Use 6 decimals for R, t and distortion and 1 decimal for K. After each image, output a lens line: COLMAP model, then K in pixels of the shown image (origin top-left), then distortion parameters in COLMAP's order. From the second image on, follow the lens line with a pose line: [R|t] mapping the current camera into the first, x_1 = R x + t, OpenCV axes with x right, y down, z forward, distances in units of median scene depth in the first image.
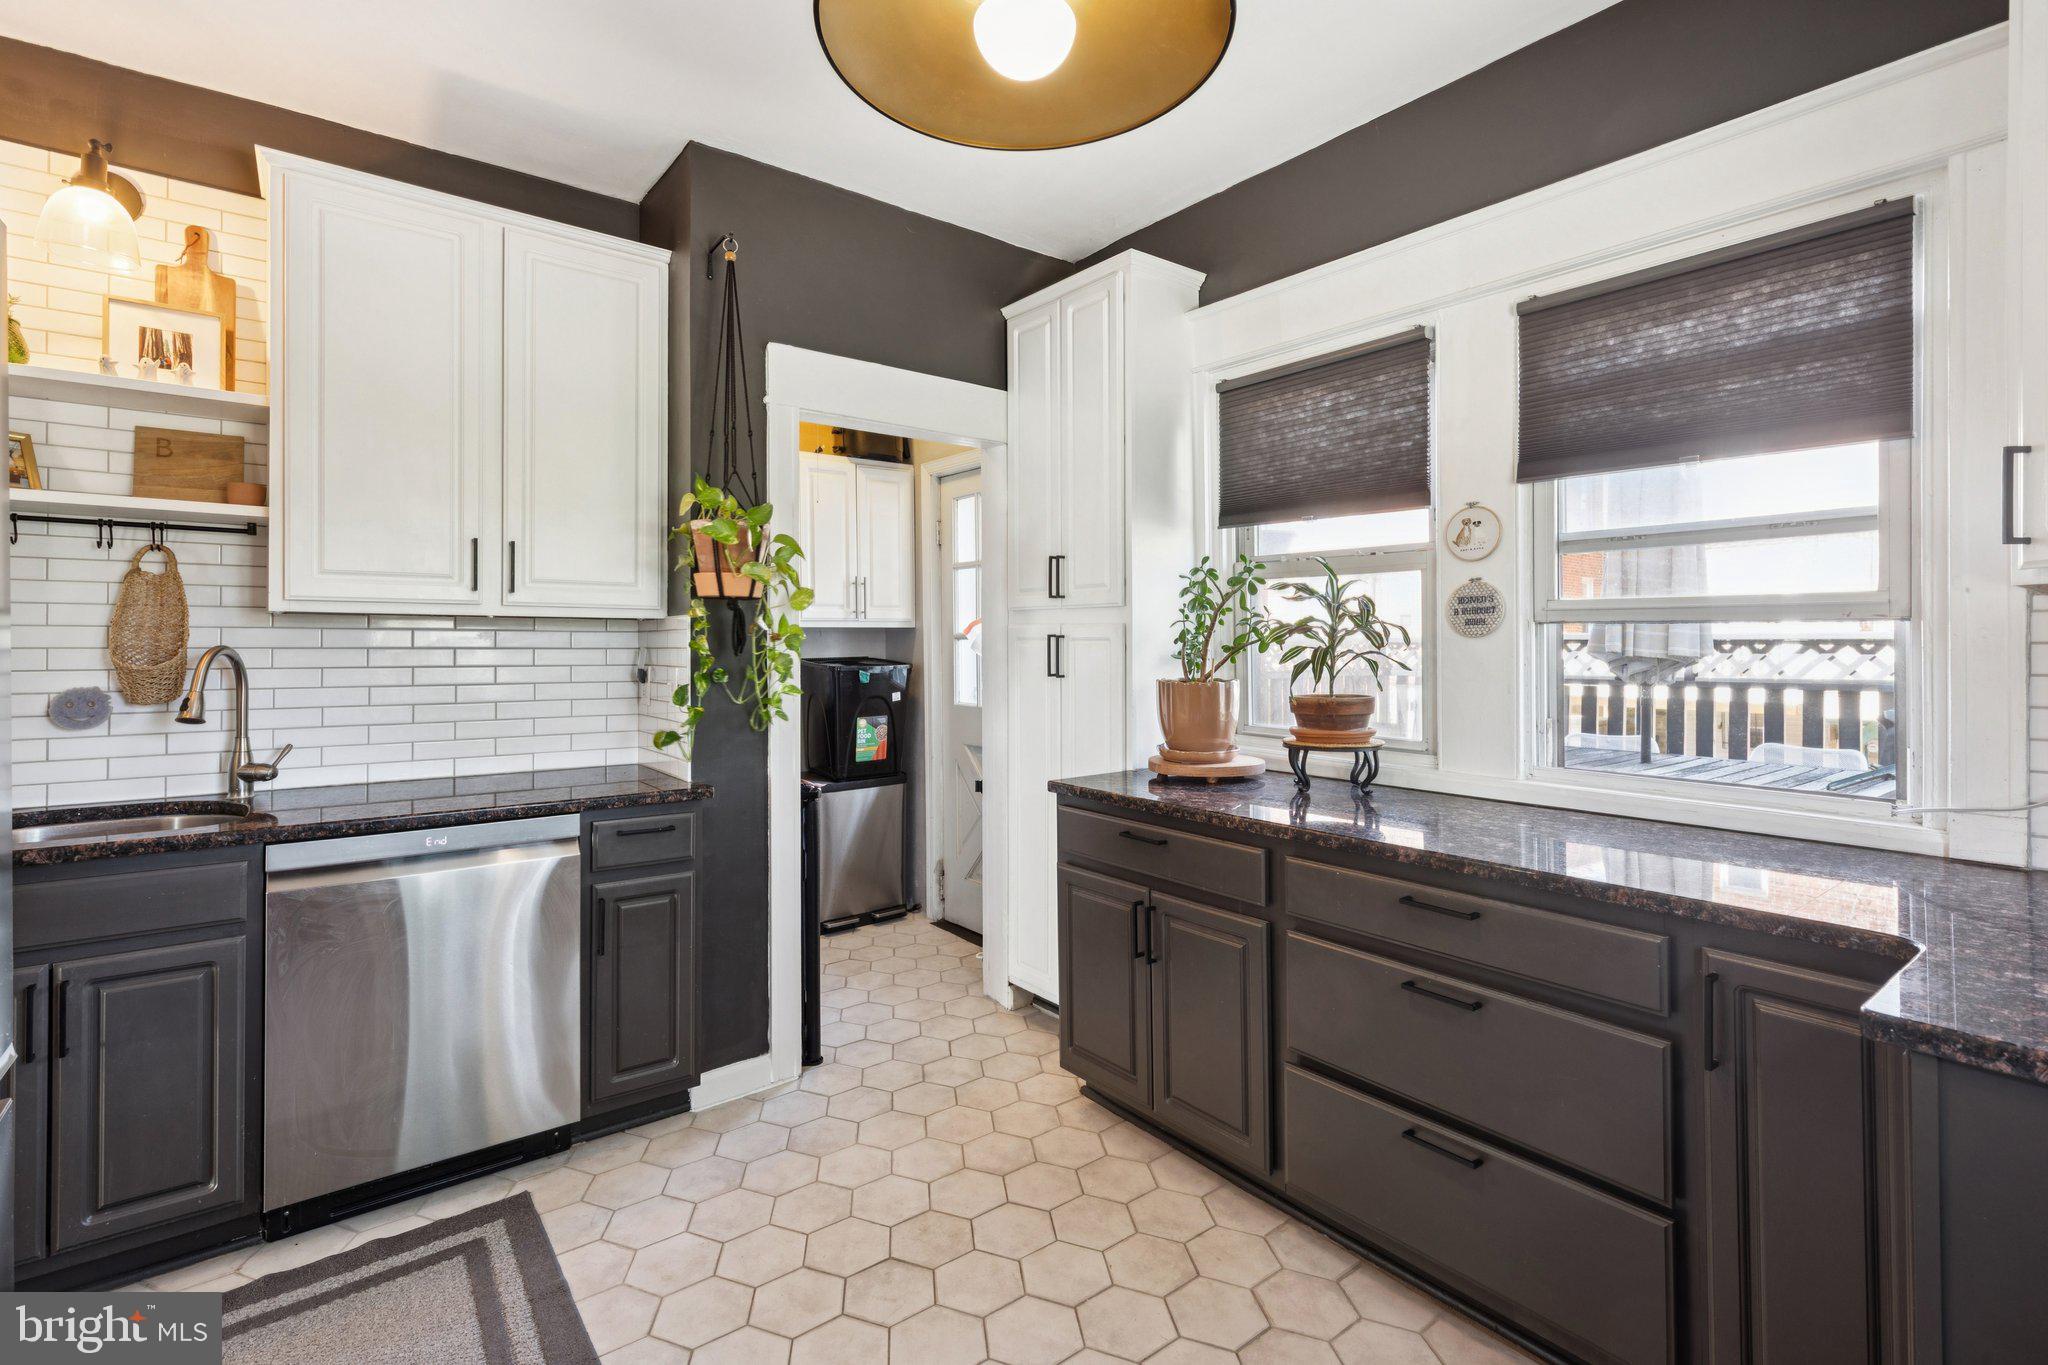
lens RADIAL K [[932.4, 0, 1026.7], [0, 932.4, 644.5], [0, 0, 1]] dist [0.003090, -0.000862]
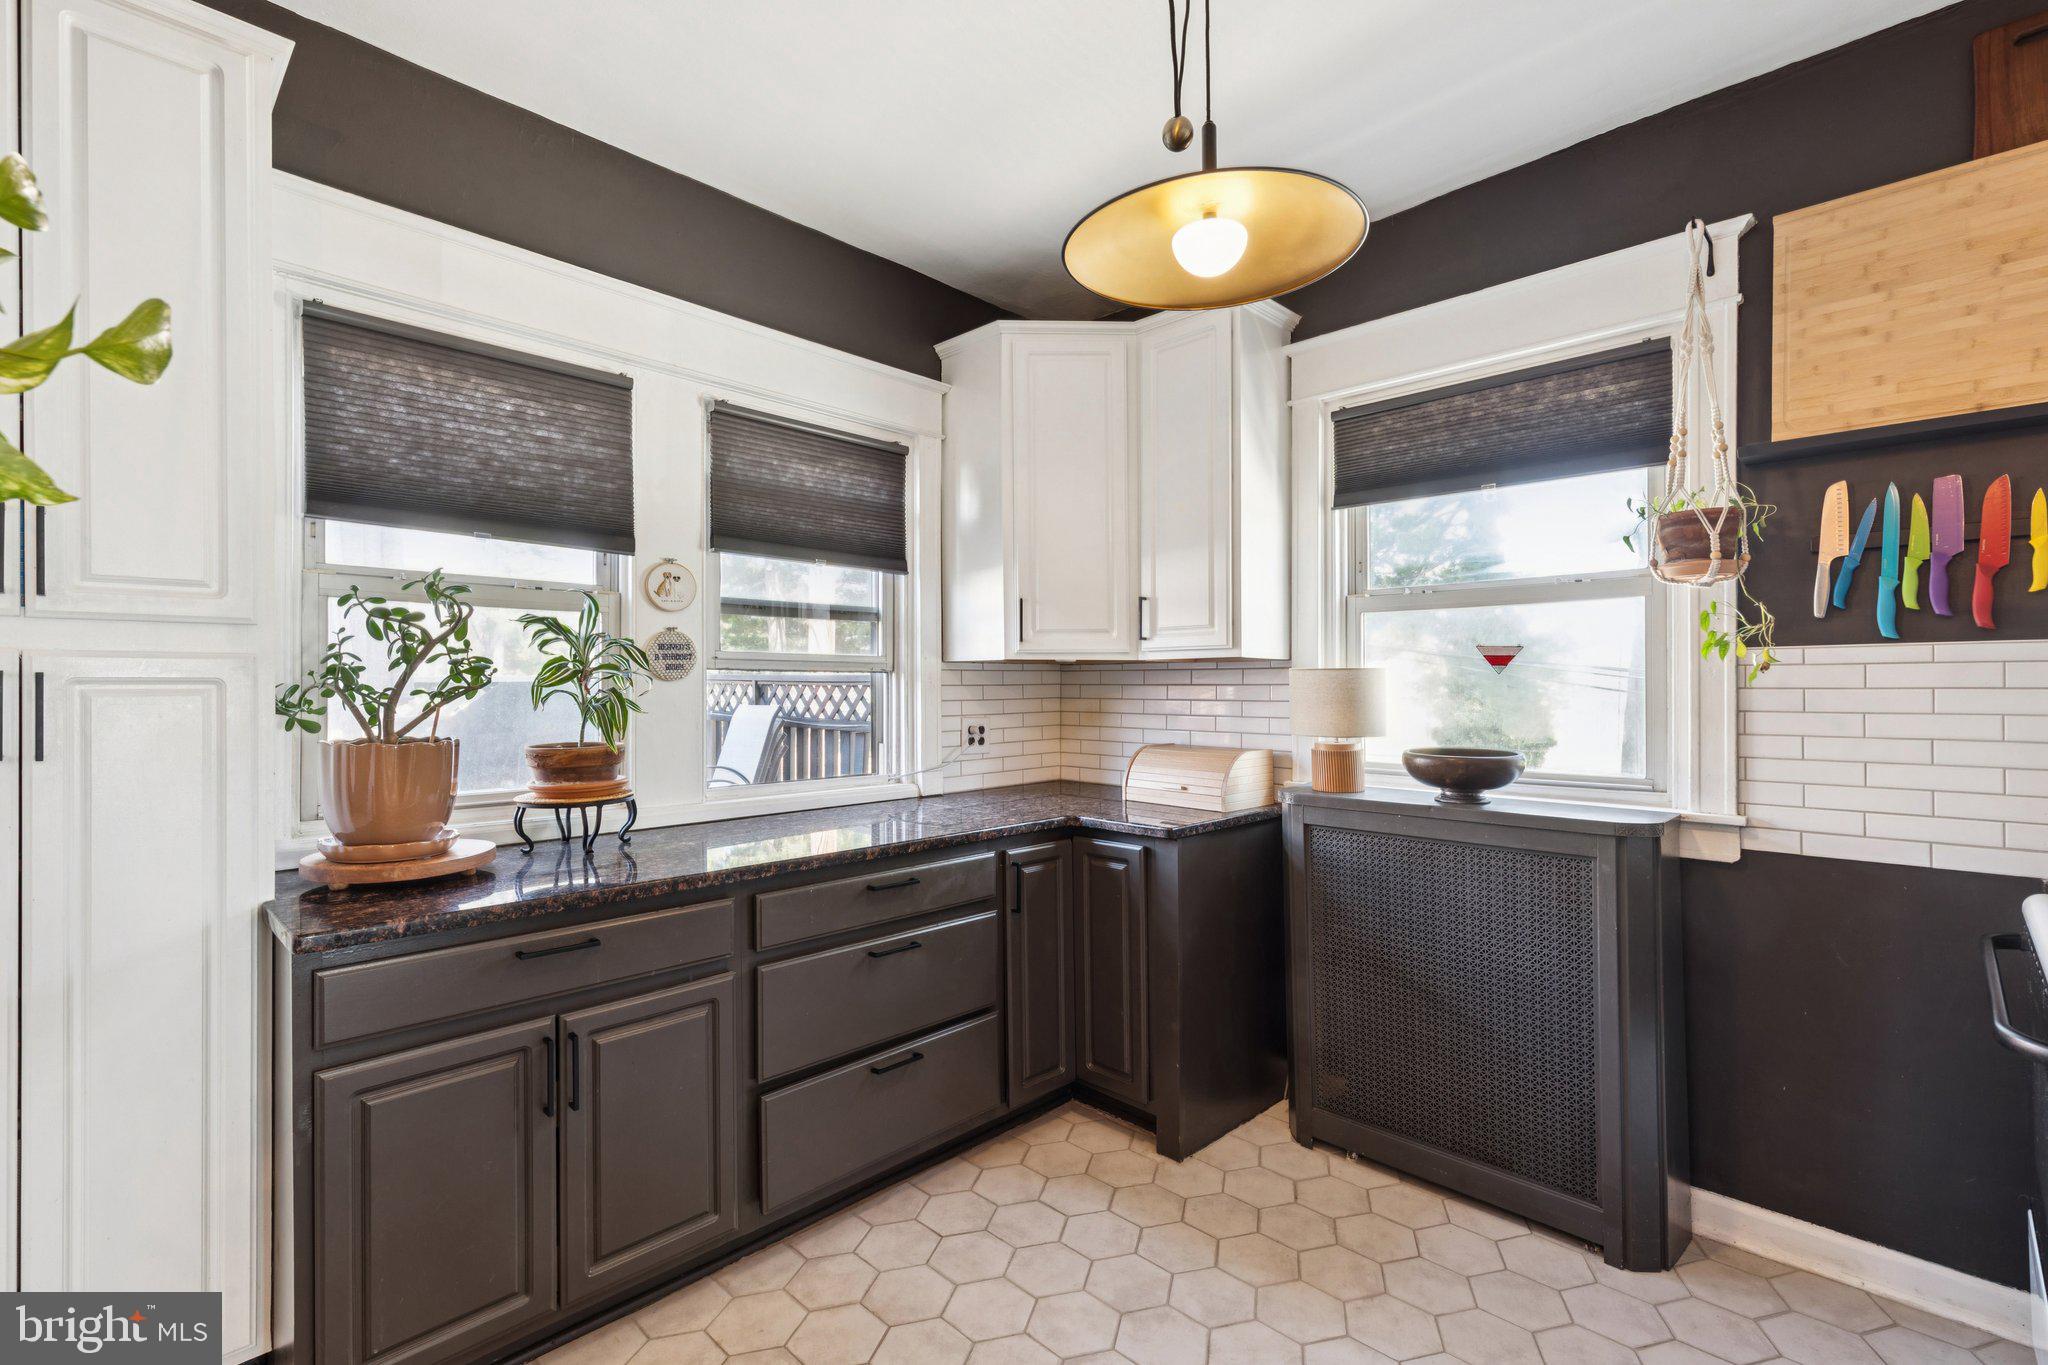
lens RADIAL K [[932.4, 0, 1048.0], [0, 932.4, 673.6], [0, 0, 1]] dist [0.003090, -0.000862]
pose [[-0.147819, 0.012598, 0.988934, -0.672090], [0.005953, 0.999912, -0.011848, -0.000737], [-0.988997, 0.004136, -0.147881, 0.721247]]
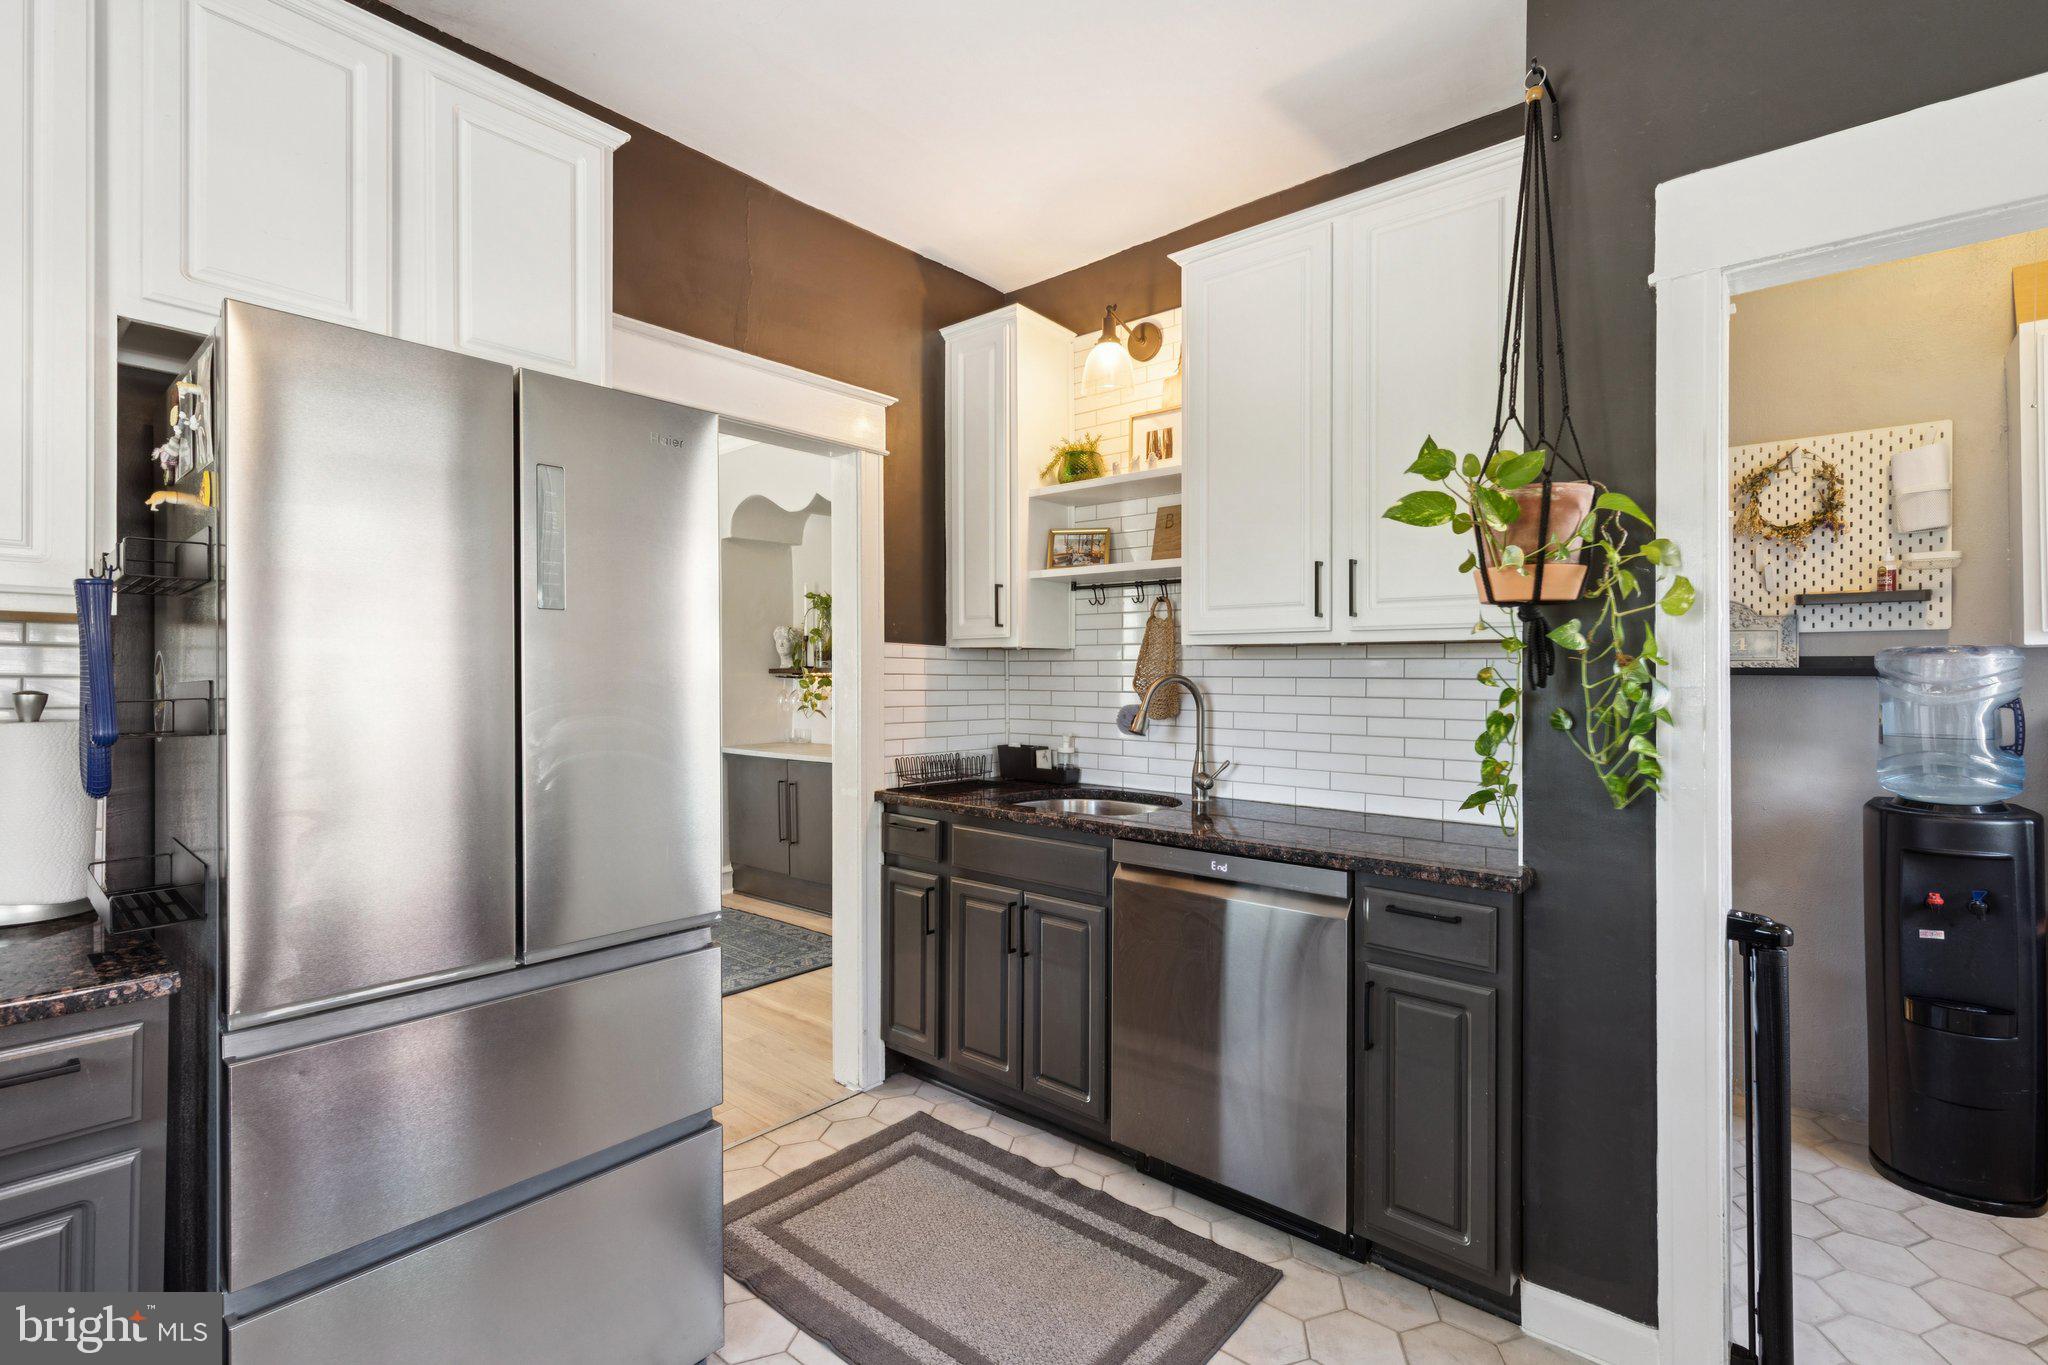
lens RADIAL K [[932.4, 0, 1031.5], [0, 932.4, 679.7], [0, 0, 1]] dist [0.003090, -0.000862]
pose [[0.209042, 0.004612, -0.977896, 0.292223], [0.000880, 0.999988, 0.004904, 0.001744], [0.977906, -0.001886, 0.209035, 0.548363]]
